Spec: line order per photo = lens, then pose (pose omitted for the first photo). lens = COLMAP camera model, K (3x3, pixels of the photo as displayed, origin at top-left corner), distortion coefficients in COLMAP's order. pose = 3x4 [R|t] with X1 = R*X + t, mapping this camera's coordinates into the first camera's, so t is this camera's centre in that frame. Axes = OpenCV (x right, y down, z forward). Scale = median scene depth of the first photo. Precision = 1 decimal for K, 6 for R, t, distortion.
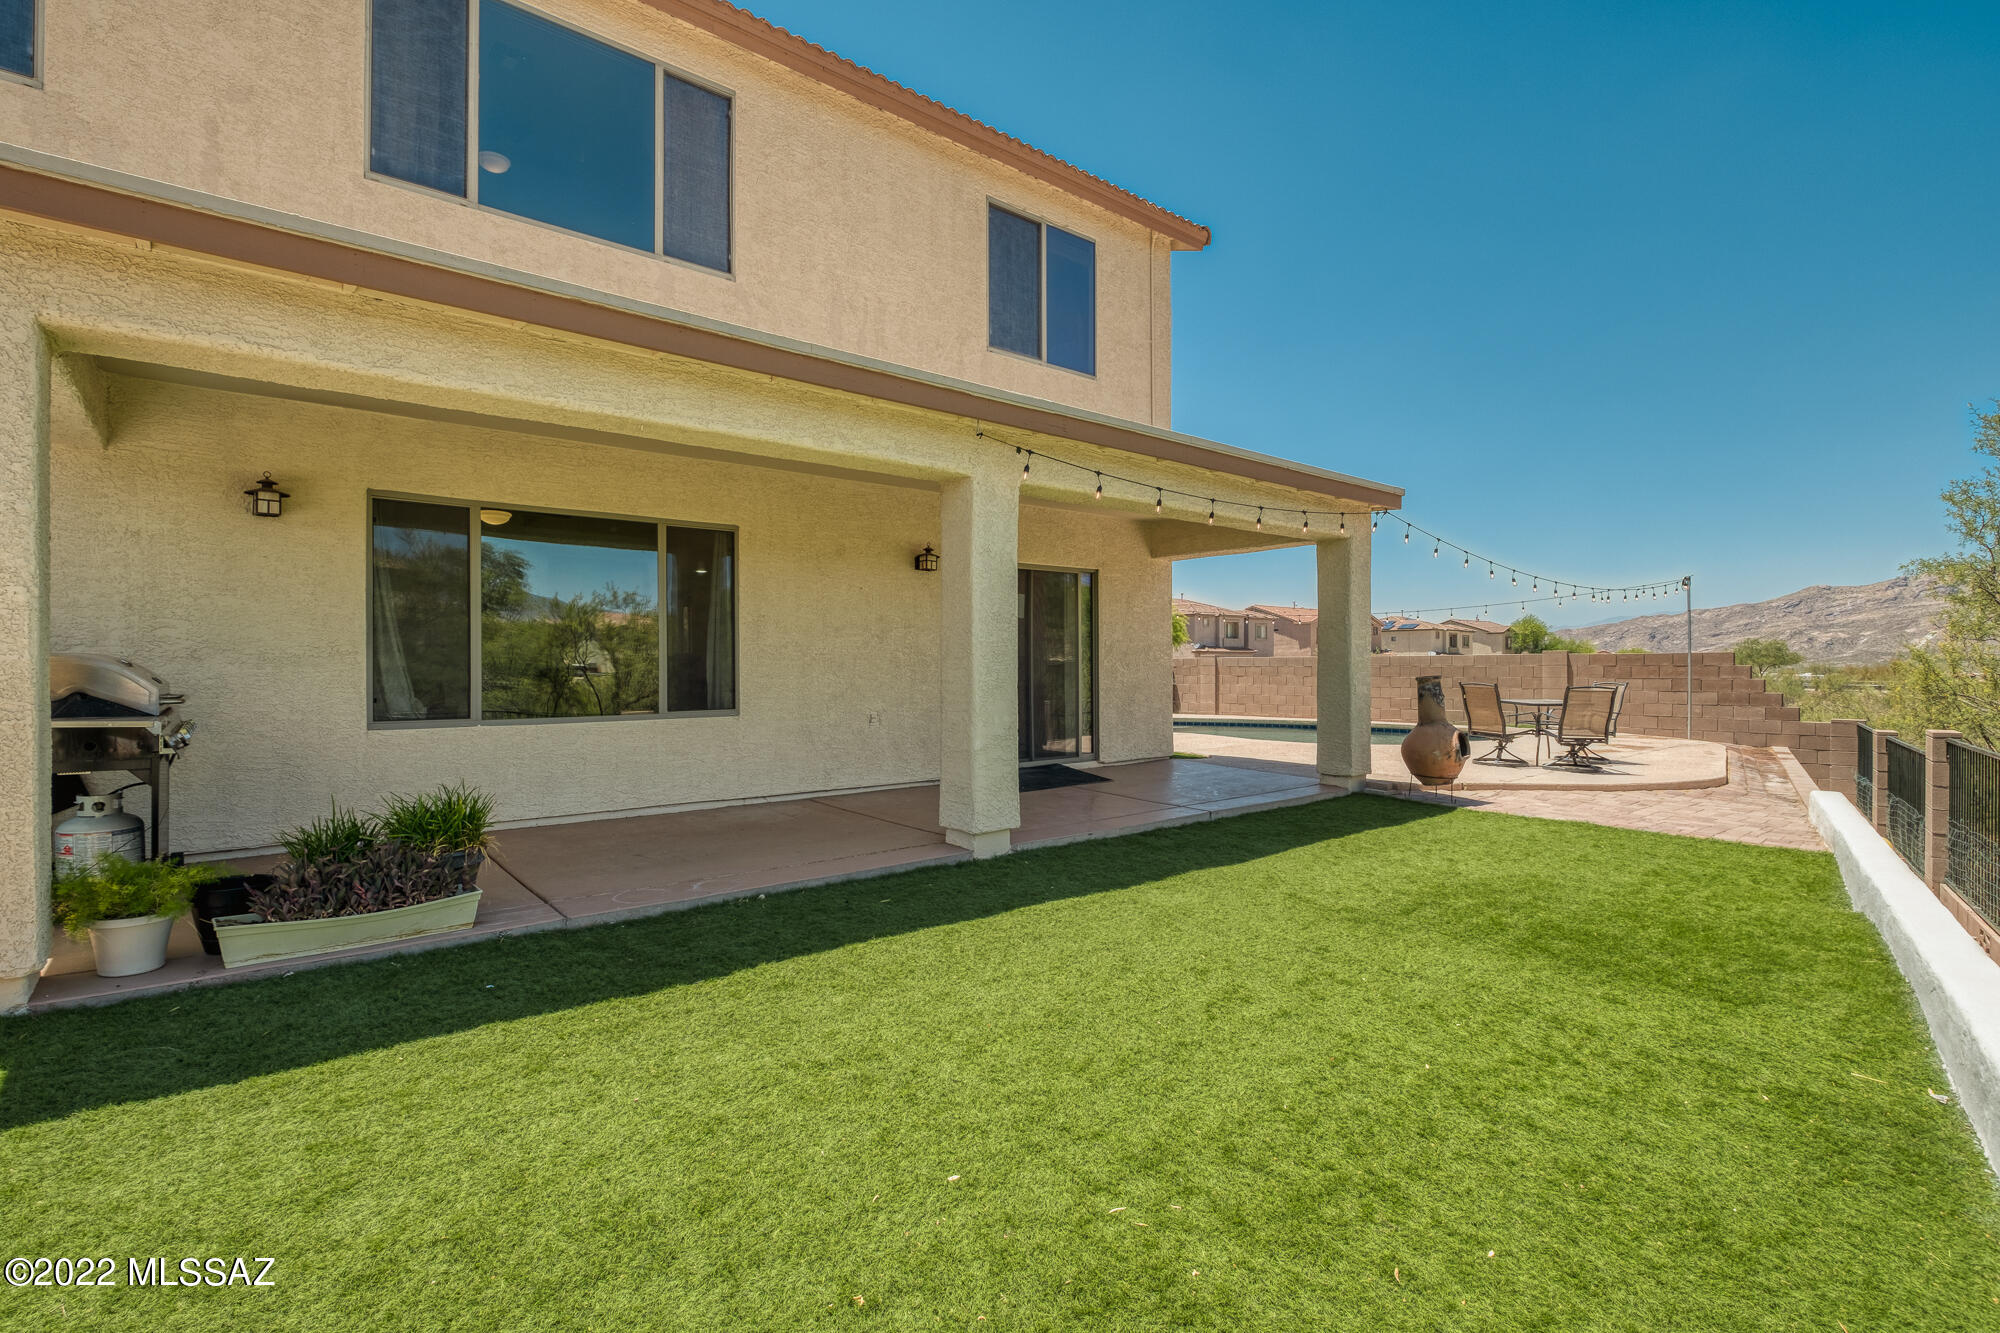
lens RADIAL K [[960.6, 0, 1002.0], [0, 960.6, 666.0], [0, 0, 1]] dist [-0.004335, -0.002441]
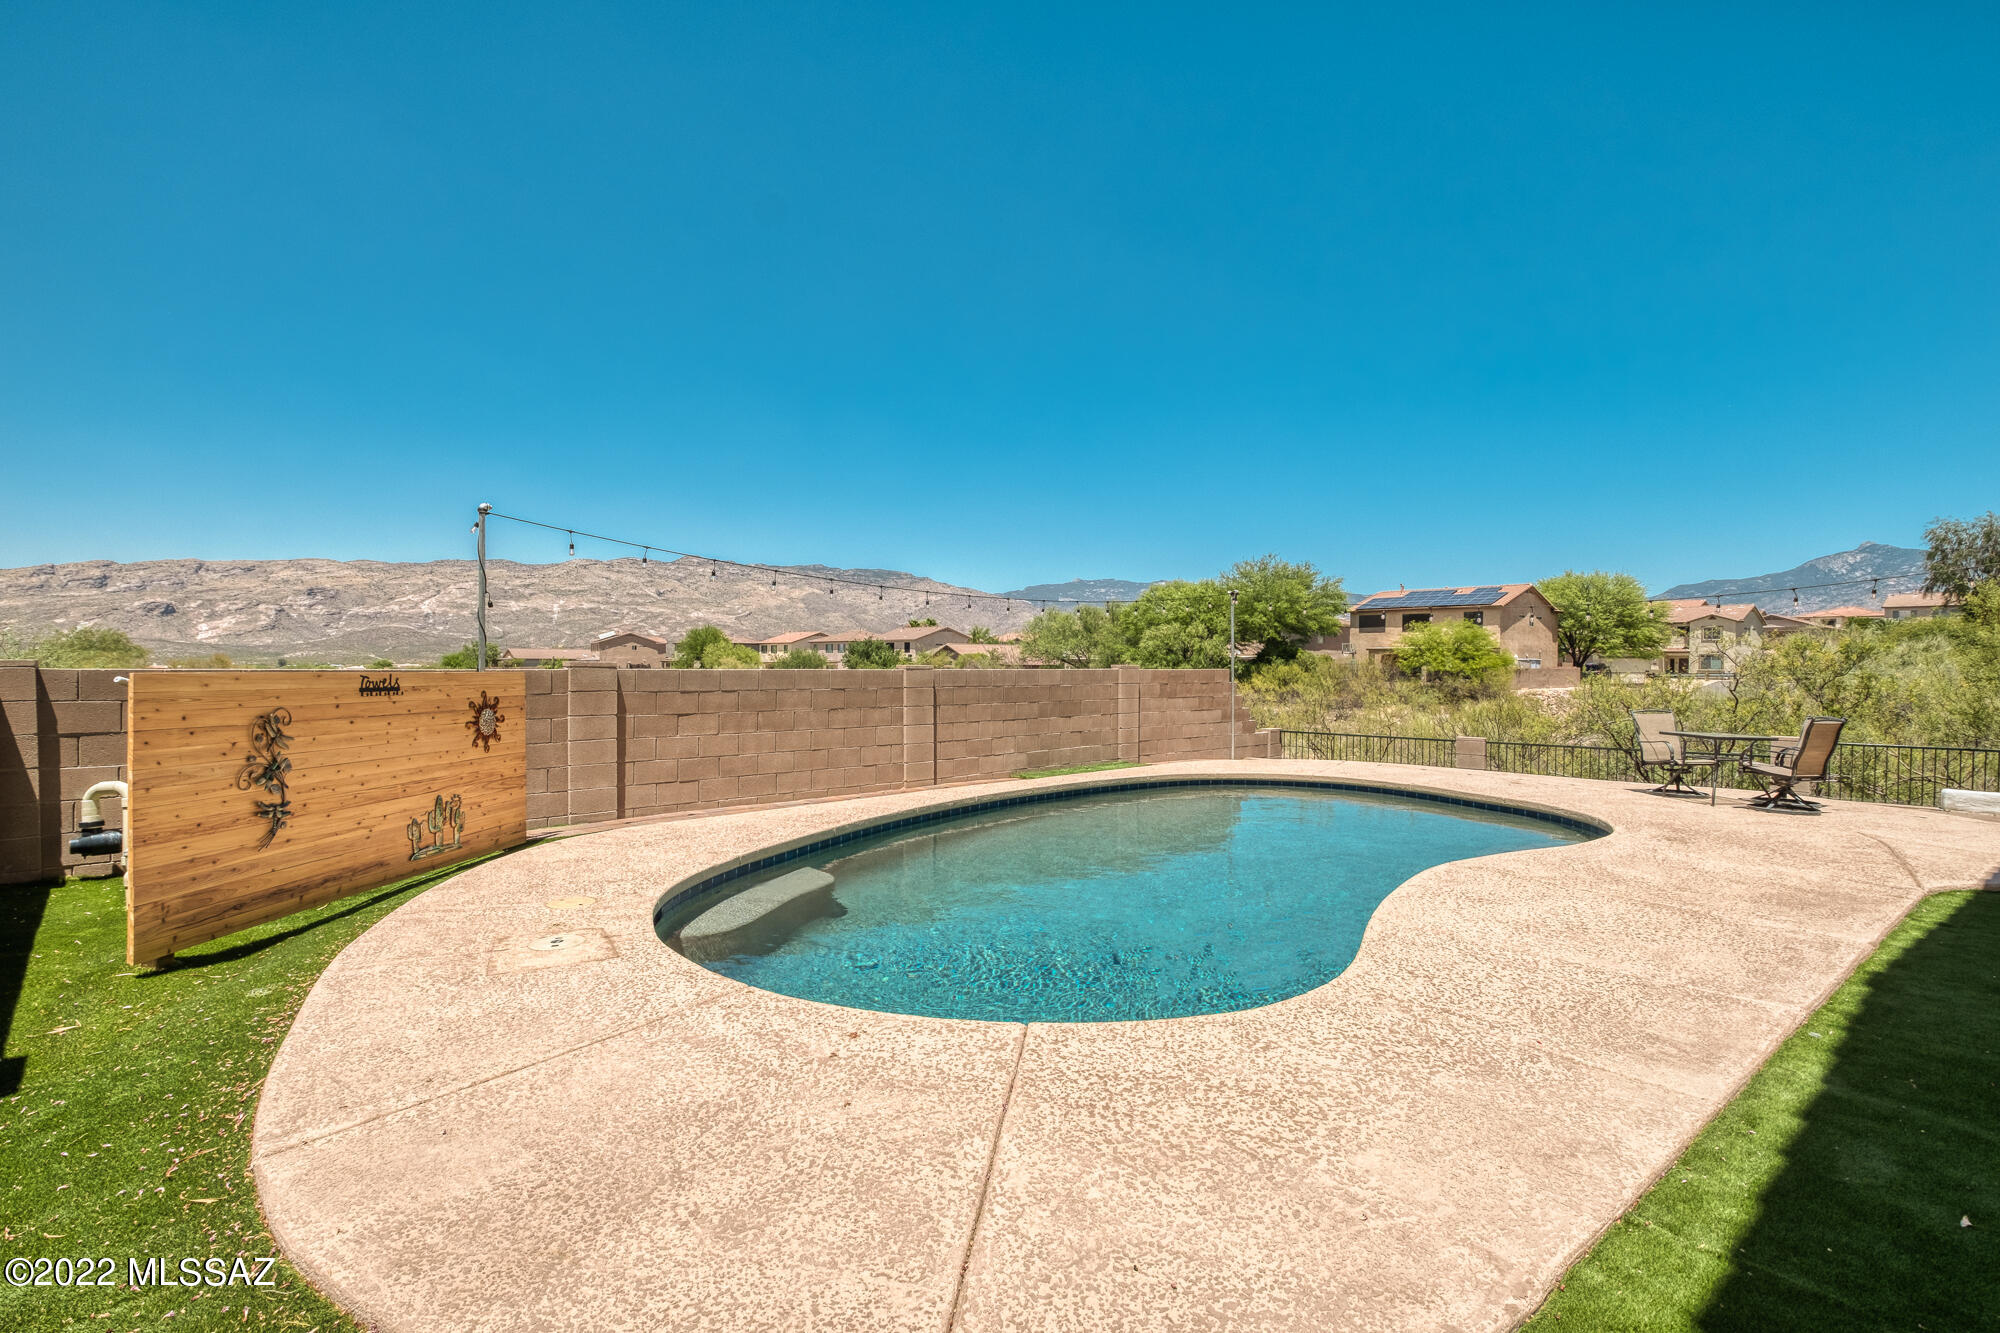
lens RADIAL K [[944.3, 0, 1018.3], [0, 944.3, 666.7], [0, 0, 1]] dist [-0.001461, 0.000047]
pose [[-0.006350, -0.002436, 0.999977, -0.235224], [-0.007665, 0.999968, 0.002387, -0.018079], [-0.999950, -0.007650, -0.006368, 1.255931]]
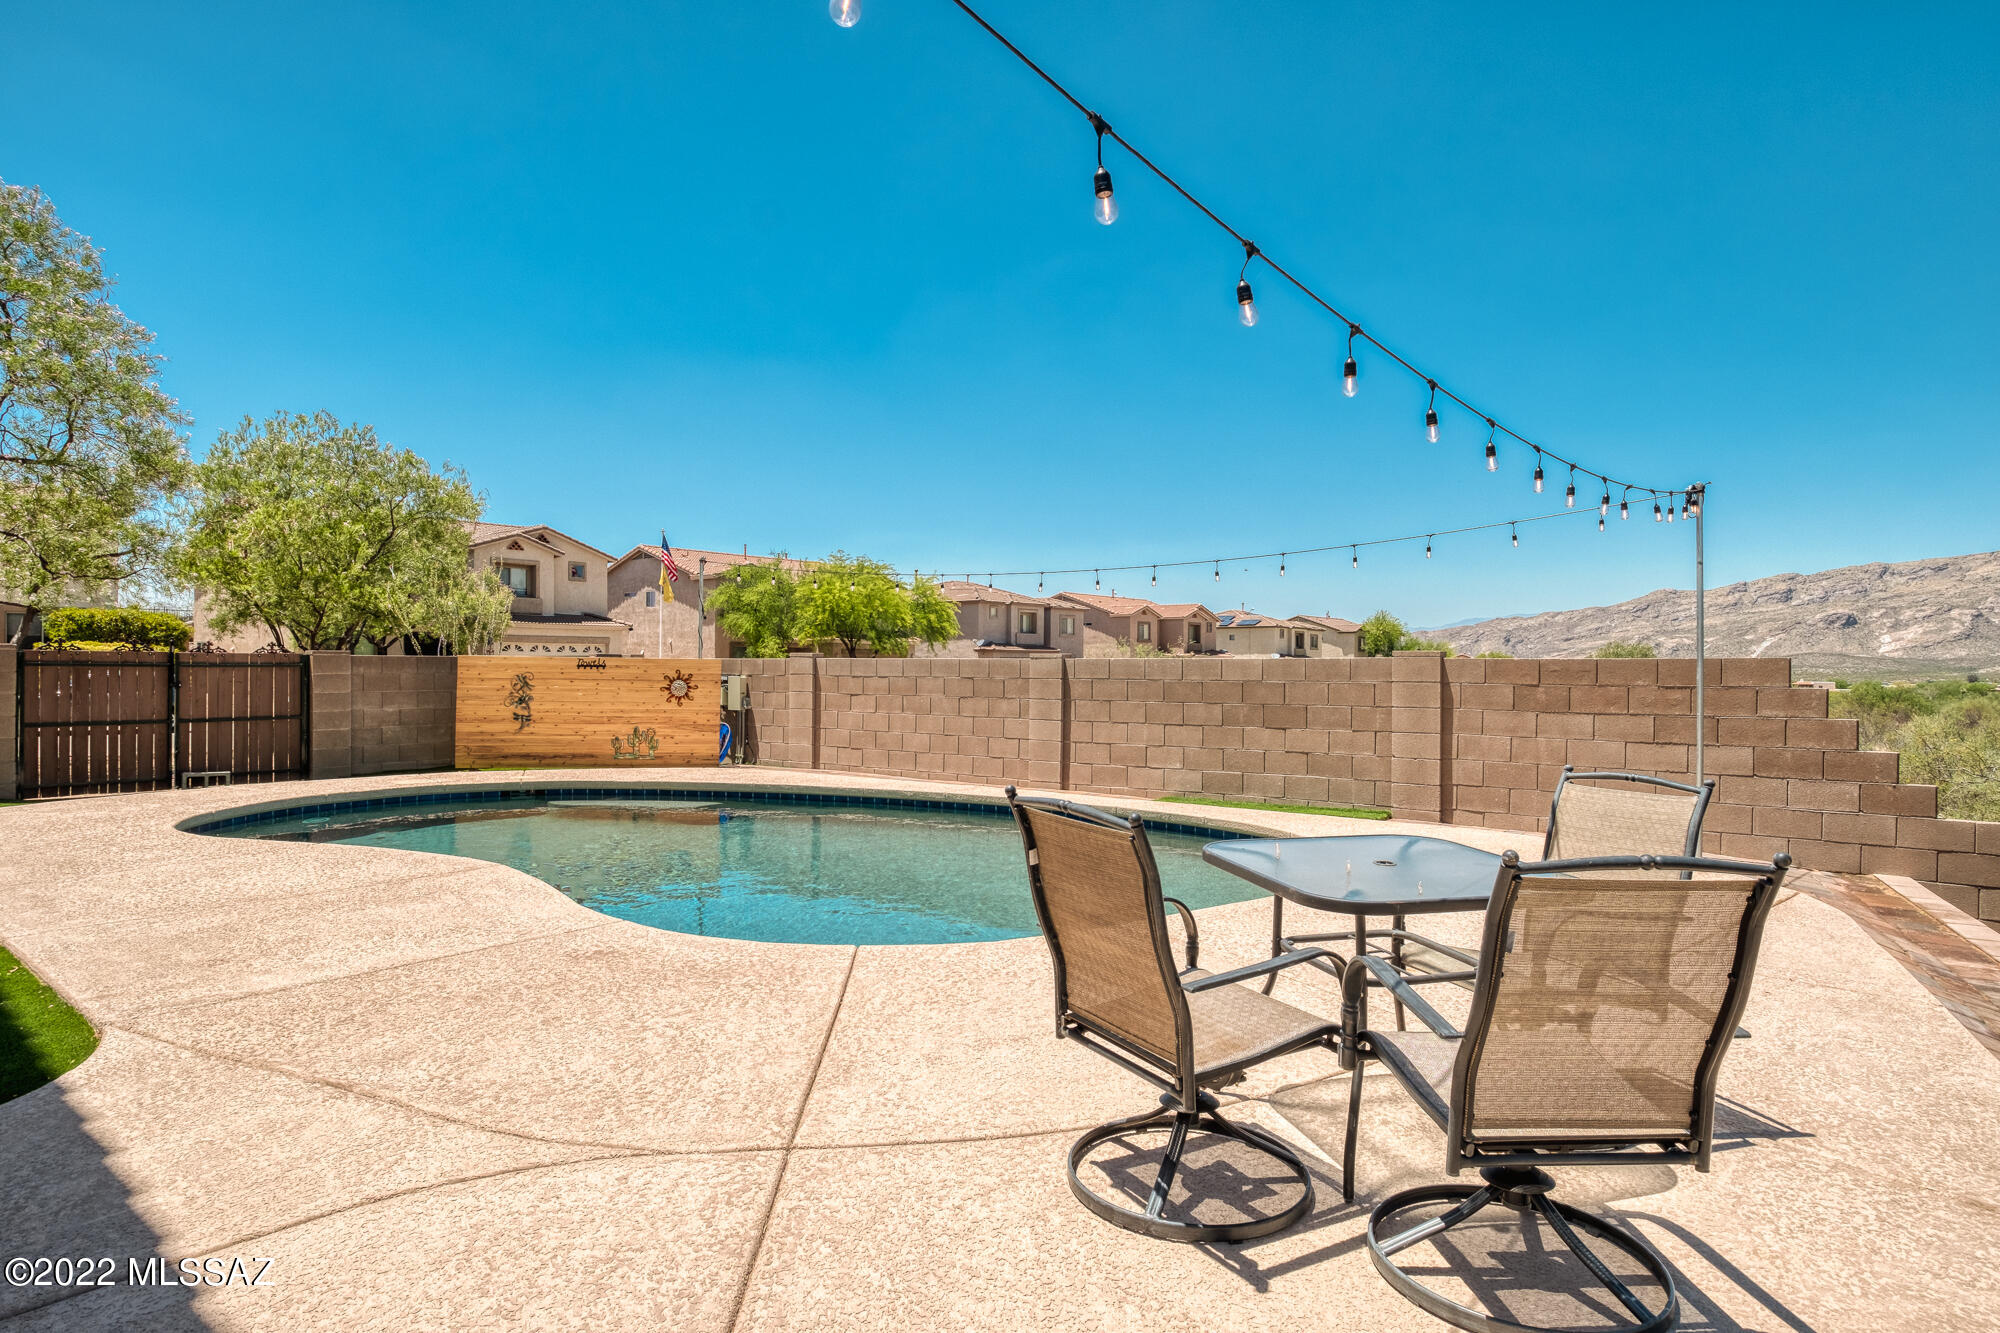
lens RADIAL K [[1123.3, 0, 1017.0], [0, 1123.3, 665.4], [0, 0, 1]] dist [-0.007821, 0.006683]
pose [[0.982823, 0.008236, 0.184368, 0.325002], [-0.008008, 0.999966, -0.001981, -0.007088], [-0.184378, 0.000471, 0.982855, 0.569249]]
